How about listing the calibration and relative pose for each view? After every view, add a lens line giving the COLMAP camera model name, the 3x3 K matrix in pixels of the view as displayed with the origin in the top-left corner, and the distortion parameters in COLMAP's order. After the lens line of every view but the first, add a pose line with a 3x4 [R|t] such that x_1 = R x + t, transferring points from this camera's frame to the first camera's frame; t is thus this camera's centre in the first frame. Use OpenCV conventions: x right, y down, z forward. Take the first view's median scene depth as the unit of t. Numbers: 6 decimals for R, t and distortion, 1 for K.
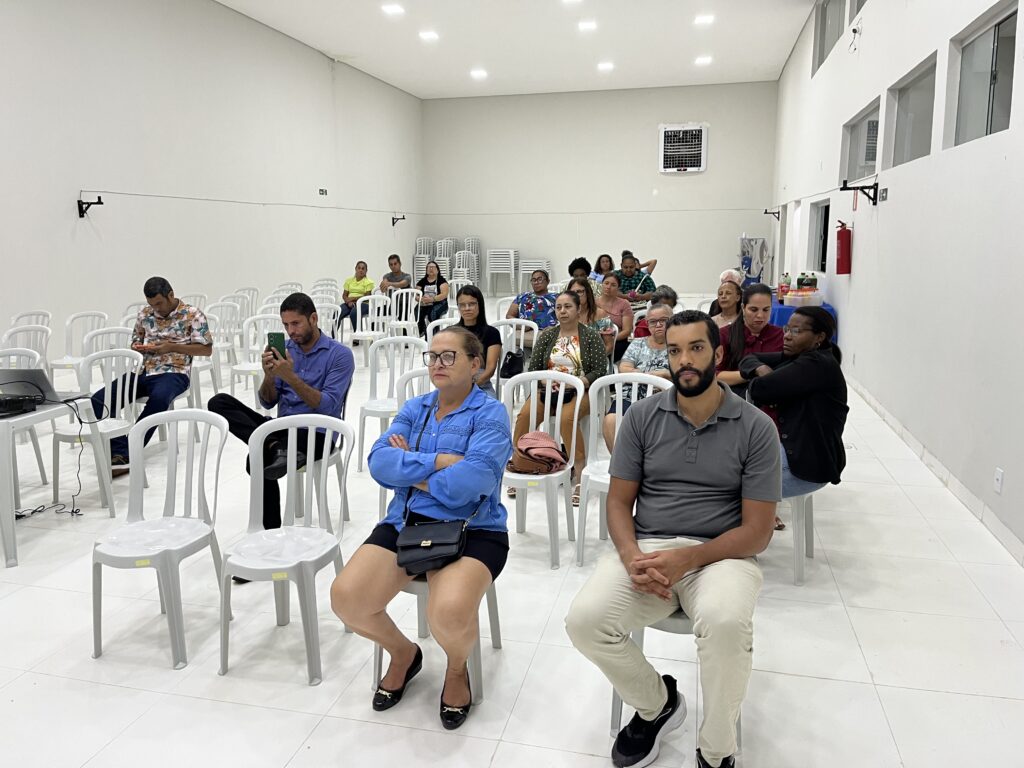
lens RADIAL K [[791.3, 0, 489.8], [0, 791.3, 380.9], [0, 0, 1]] dist [0.065003, -0.001855]
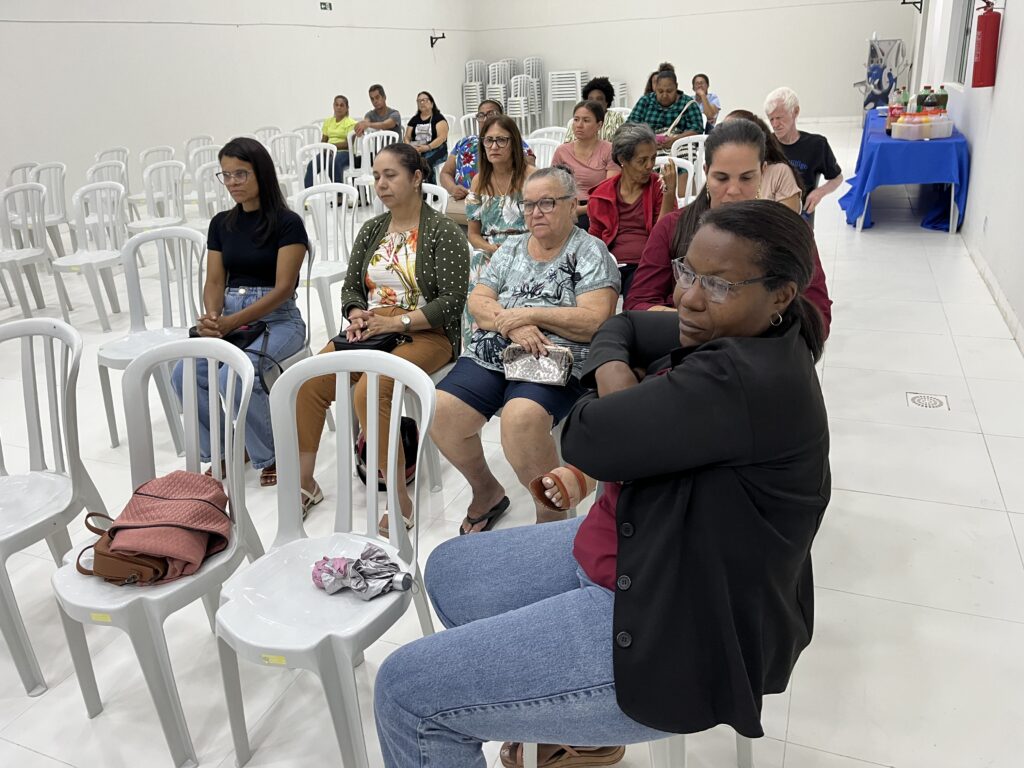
lens RADIAL K [[803.1, 0, 512.0], [0, 803.1, 384.0], [0, 0, 1]] dist [0.022501, -0.005932]
pose [[0.991862, 0.002060, -0.127302, 0.110351], [0.023601, 0.979566, 0.199733, -0.027907], [0.125112, -0.201112, 0.971546, 0.199584]]
